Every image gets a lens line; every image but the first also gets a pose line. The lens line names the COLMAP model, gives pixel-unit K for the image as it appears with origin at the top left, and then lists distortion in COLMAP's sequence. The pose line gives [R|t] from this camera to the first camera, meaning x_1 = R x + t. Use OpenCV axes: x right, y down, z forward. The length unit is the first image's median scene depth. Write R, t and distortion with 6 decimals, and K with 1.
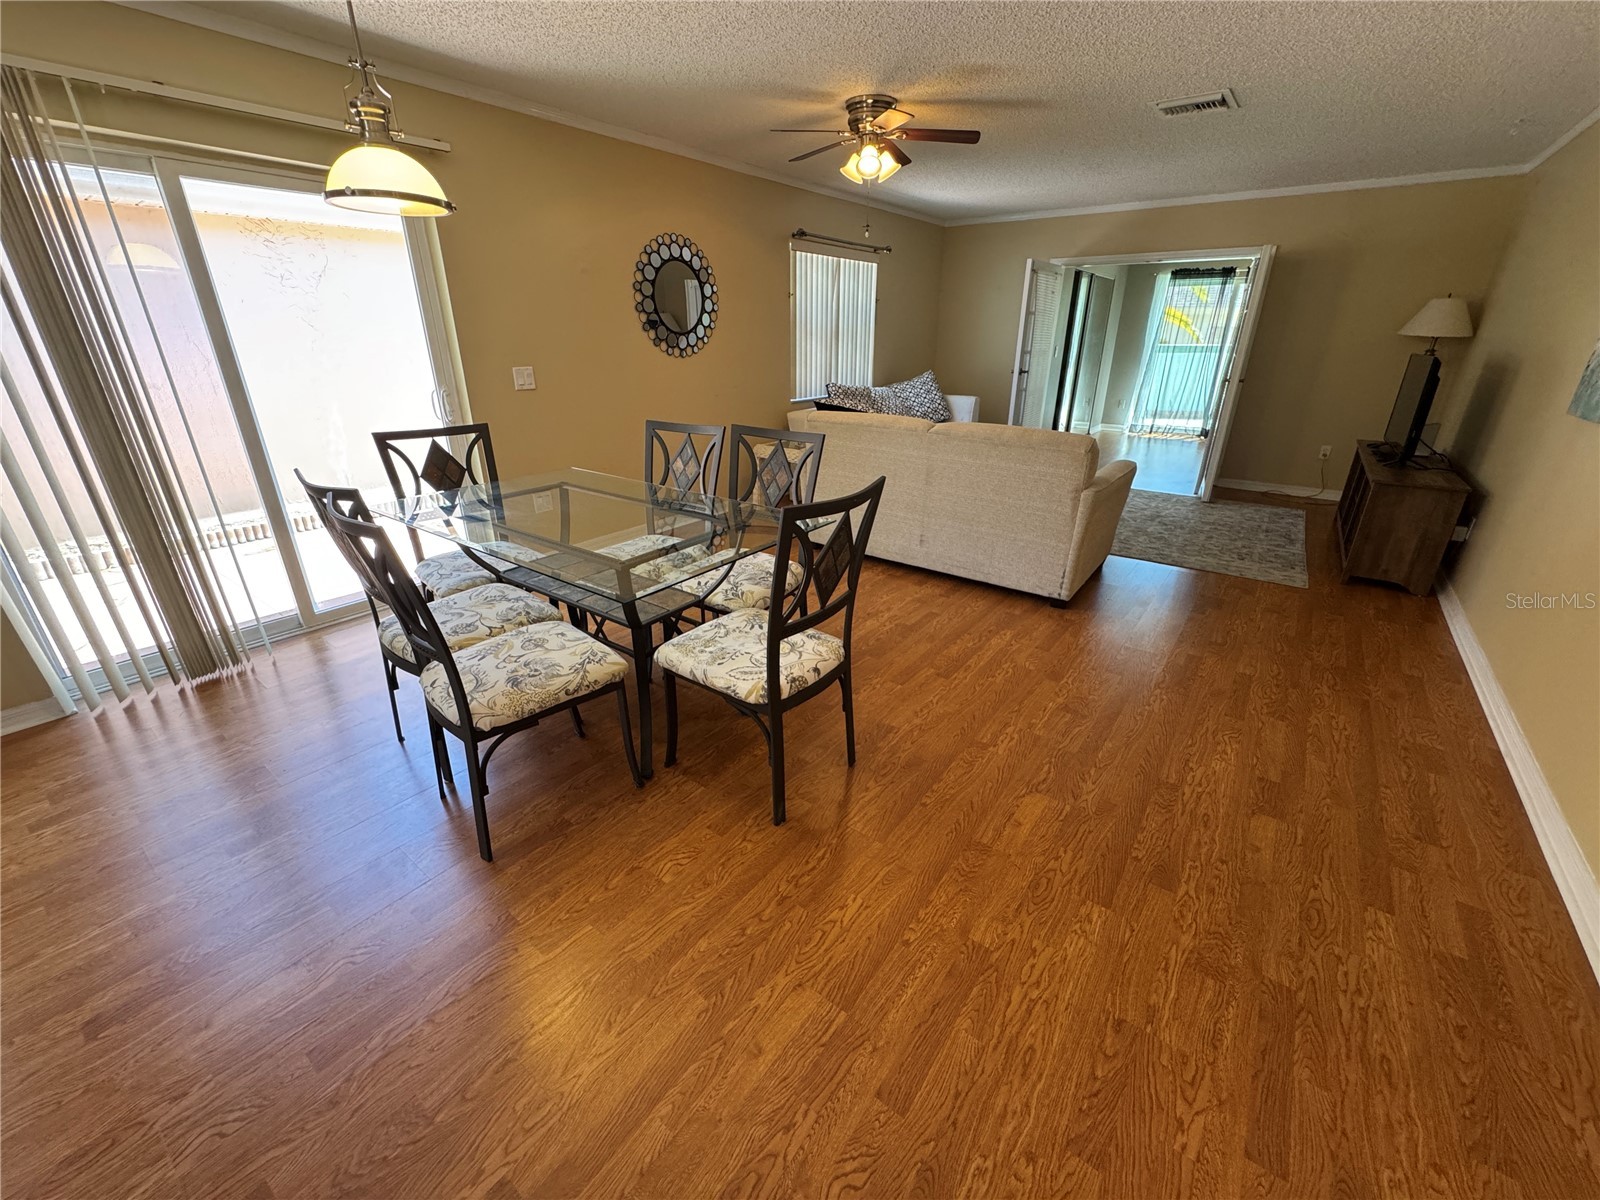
lens RADIAL K [[639.8, 0, 801.4], [0, 639.8, 591.0], [0, 0, 1]] dist [-0.000543, -0.000149]
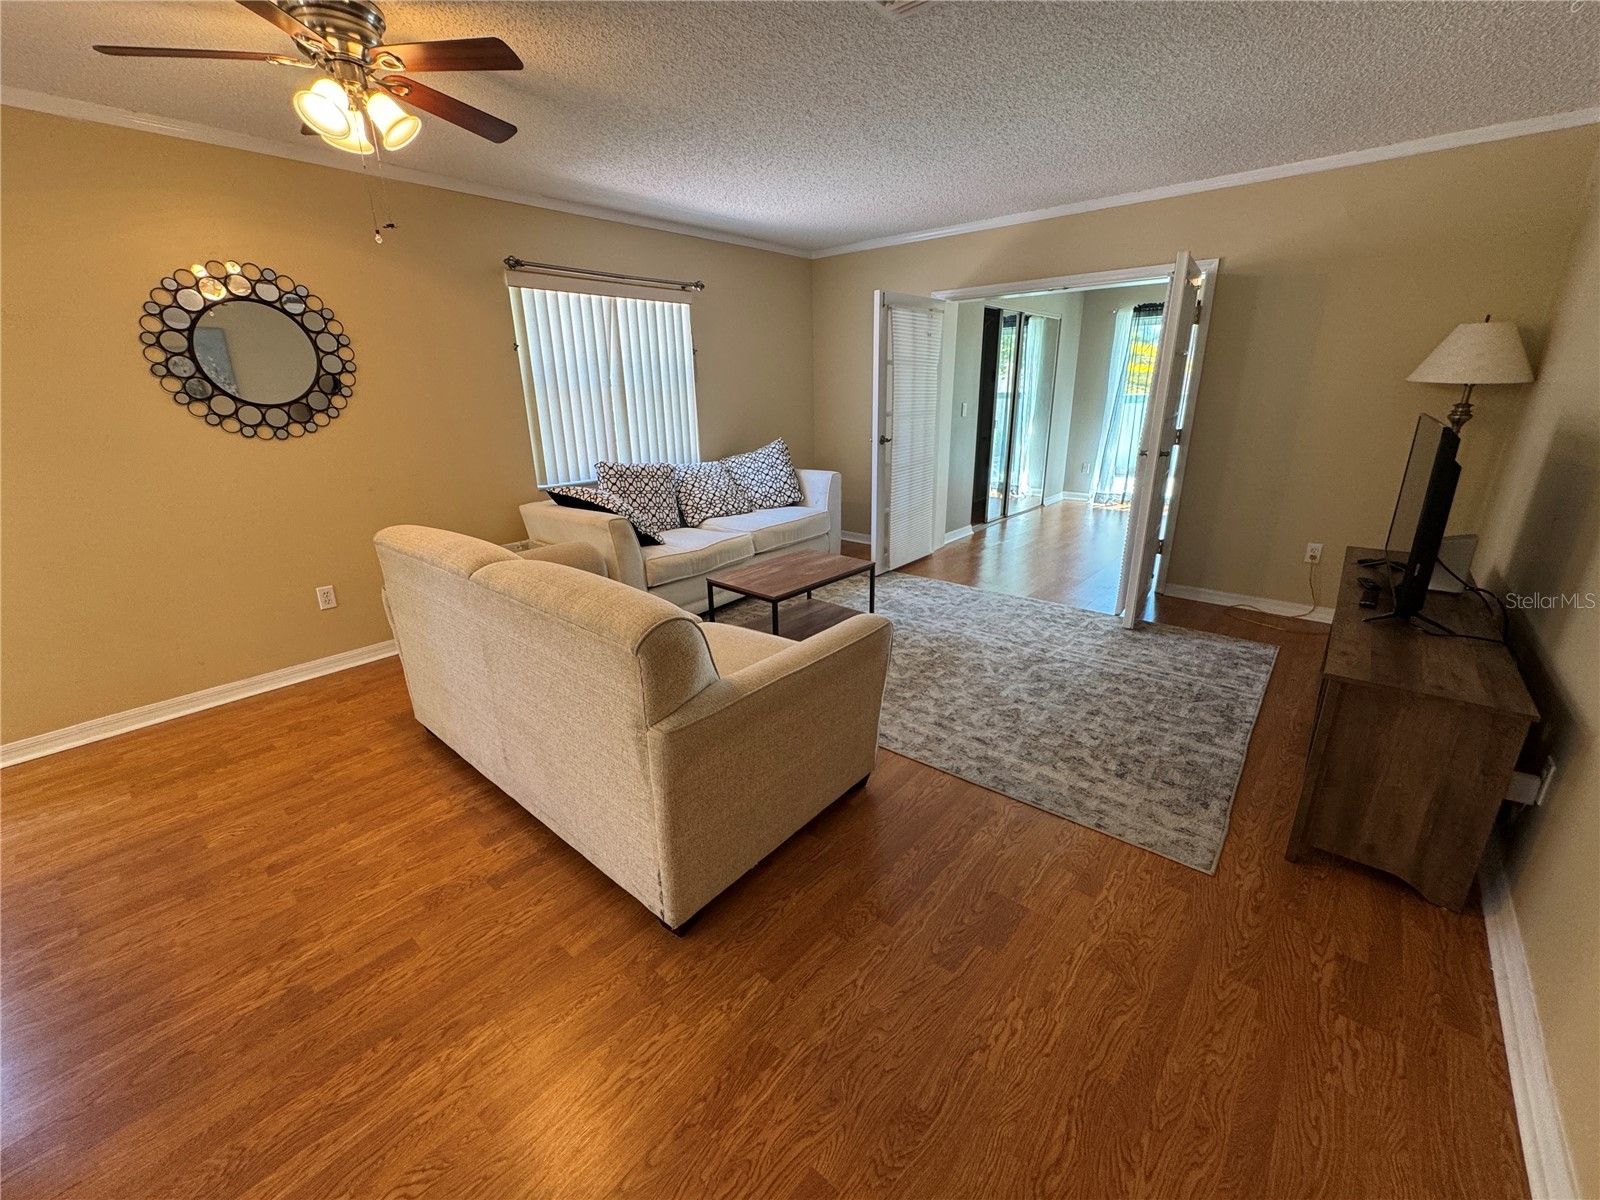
lens RADIAL K [[641.9, 0, 798.8], [0, 641.9, 592.5], [0, 0, 1]] dist [-0.001680, 0.000867]
pose [[0.997648, -0.000589, -0.068546, 0.400238], [-0.004380, 0.997372, -0.072321, -0.152931], [0.068408, 0.072451, 0.995023, 0.363675]]
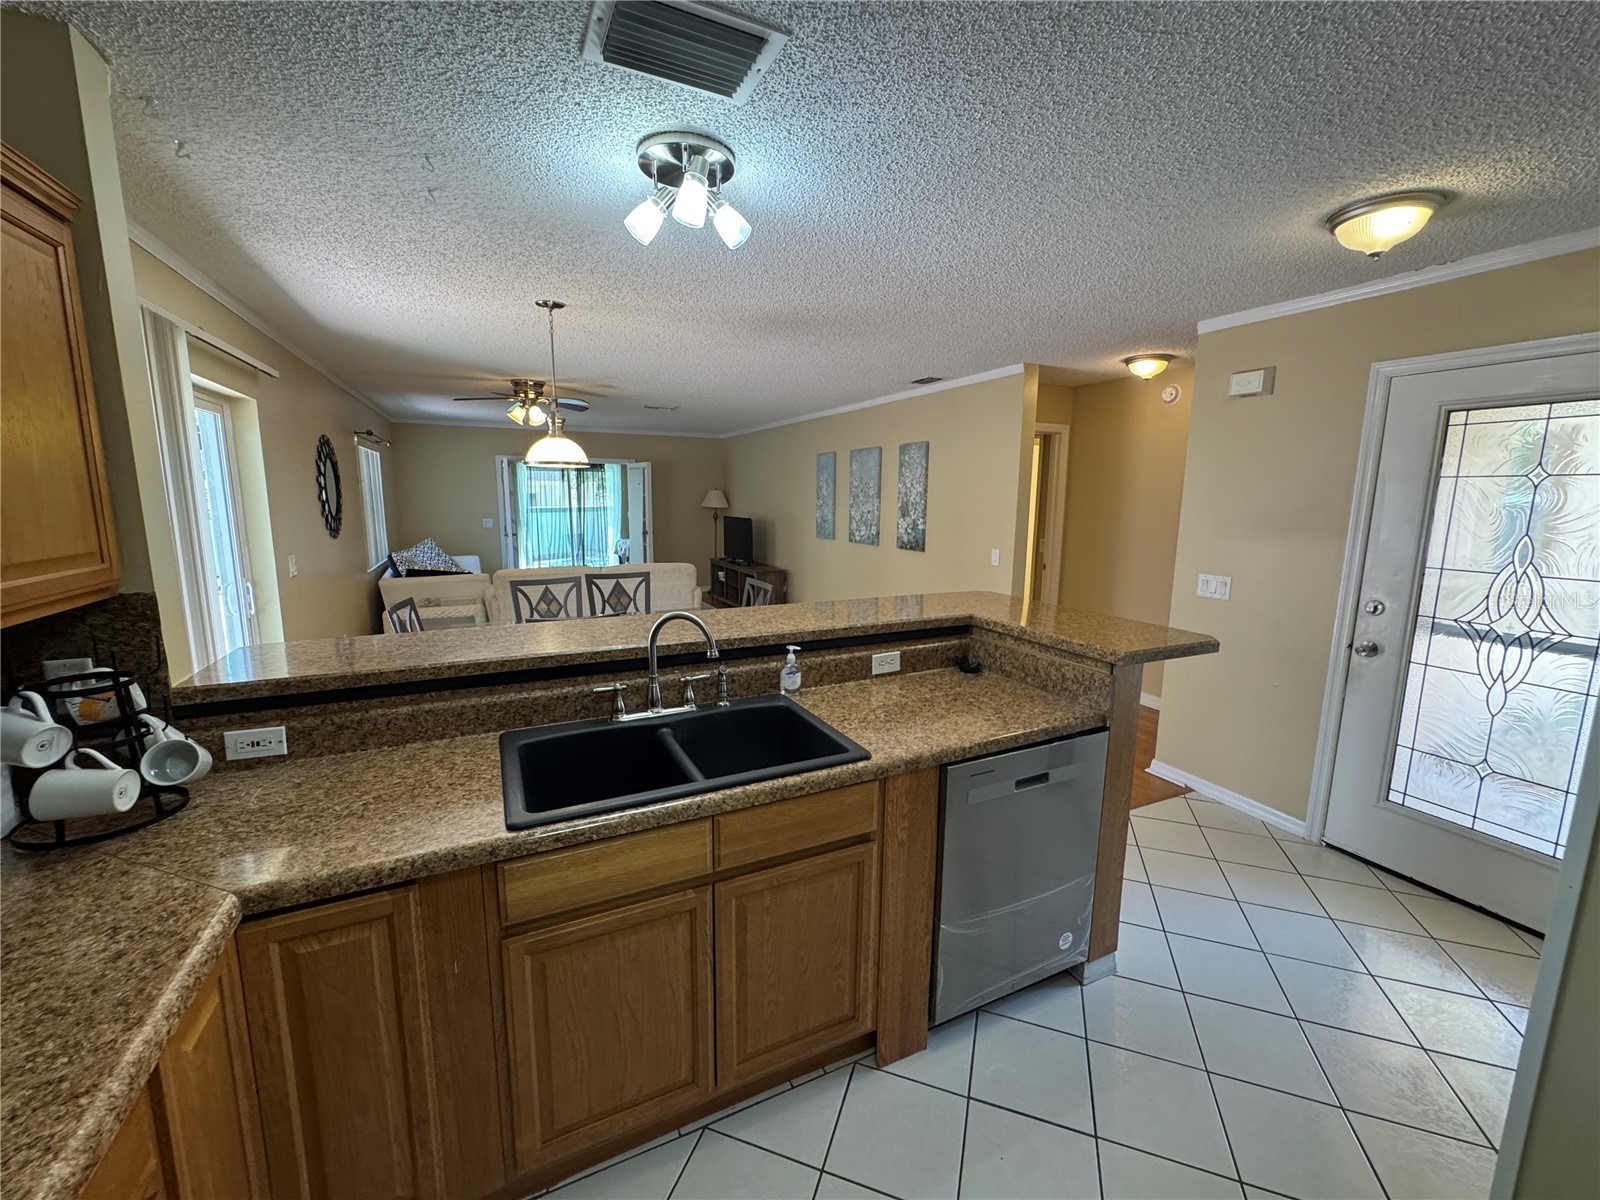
lens RADIAL K [[642.4, 0, 803.1], [0, 642.4, 594.5], [0, 0, 1]] dist [-0.003963, 0.000046]
pose [[0.451222, -0.135705, 0.882034, -0.781986], [0.327624, 0.944545, -0.022280, 0.005583], [-0.830097, 0.299029, 0.470660, -0.130230]]
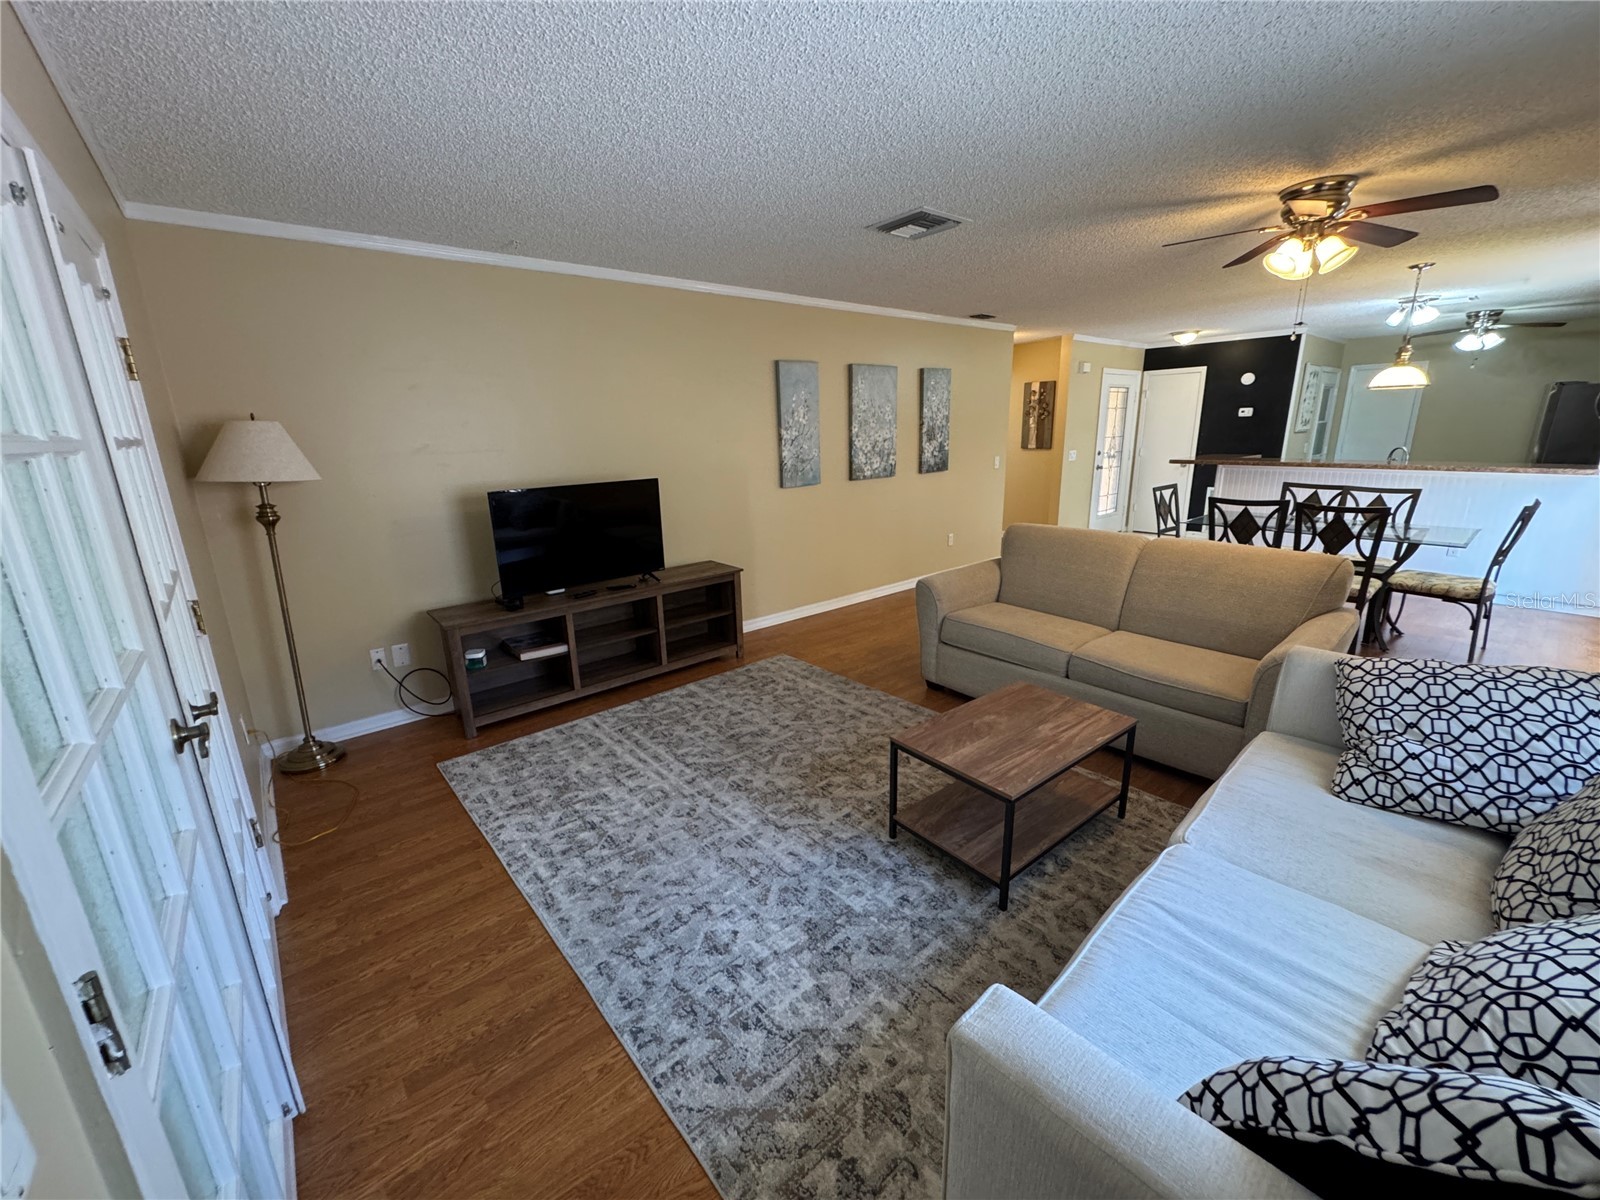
lens RADIAL K [[641.9, 0, 798.8], [0, 641.9, 592.5], [0, 0, 1]] dist [-0.001680, 0.000867]
pose [[-0.975066, -0.036904, 0.218826, 0.403357], [0.102004, 0.801200, 0.589639, -0.648766], [-0.197084, 0.597258, -0.777458, 1.499852]]
